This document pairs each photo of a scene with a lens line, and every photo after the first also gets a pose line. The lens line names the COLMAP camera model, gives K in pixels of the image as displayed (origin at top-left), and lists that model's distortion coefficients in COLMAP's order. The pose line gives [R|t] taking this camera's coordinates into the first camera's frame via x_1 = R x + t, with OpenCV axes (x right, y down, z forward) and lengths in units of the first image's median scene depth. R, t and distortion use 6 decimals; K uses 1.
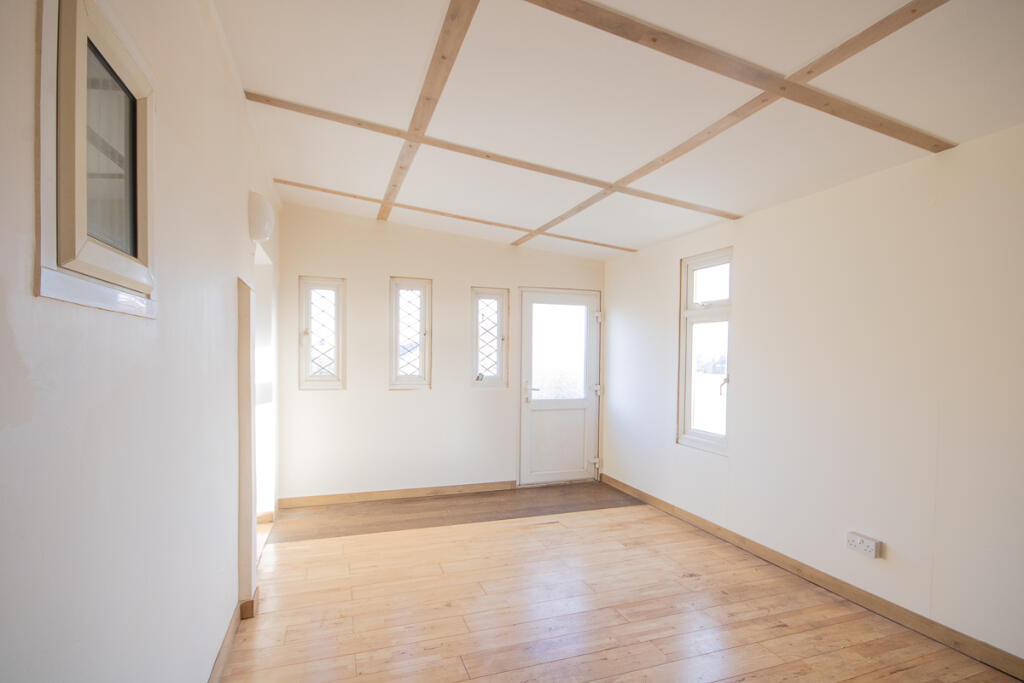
lens RADIAL K [[495.5, 0, 511.6], [0, 495.5, 364.9], [0, 0, 1]] dist [-0.002125, -0.000022]
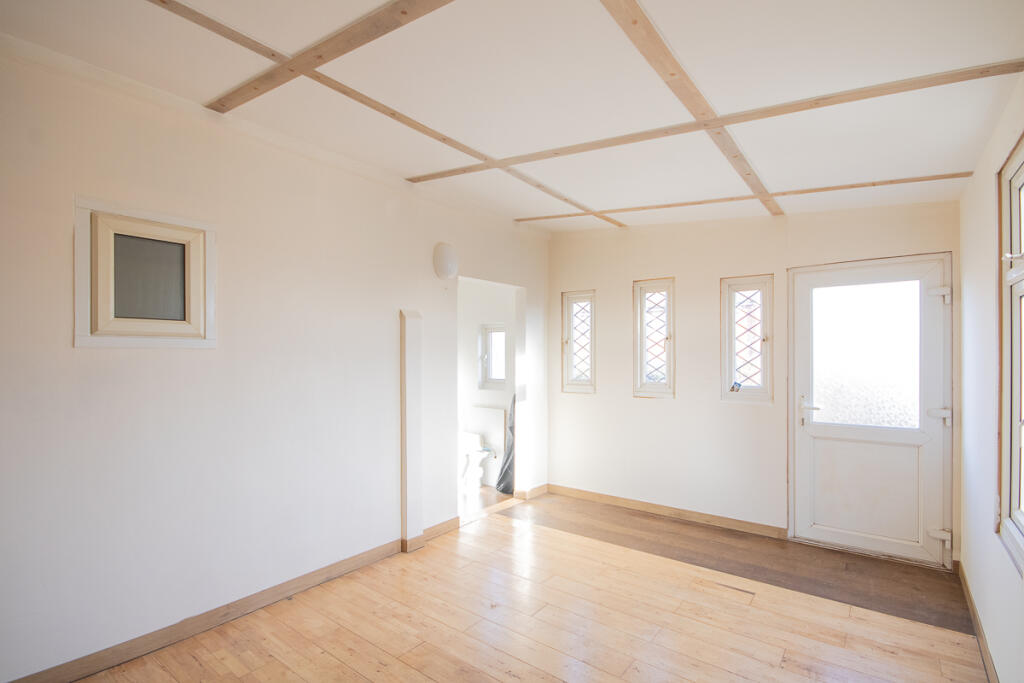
lens RADIAL K [[488.5, 0, 512.3], [0, 488.5, 355.2], [0, 0, 1]] dist [-0.001209, -0.000040]
pose [[0.539005, -0.014089, -0.842184, 0.437022], [-0.006209, 0.999766, -0.020699, -0.009945], [0.842279, 0.016386, 0.538792, 0.274721]]
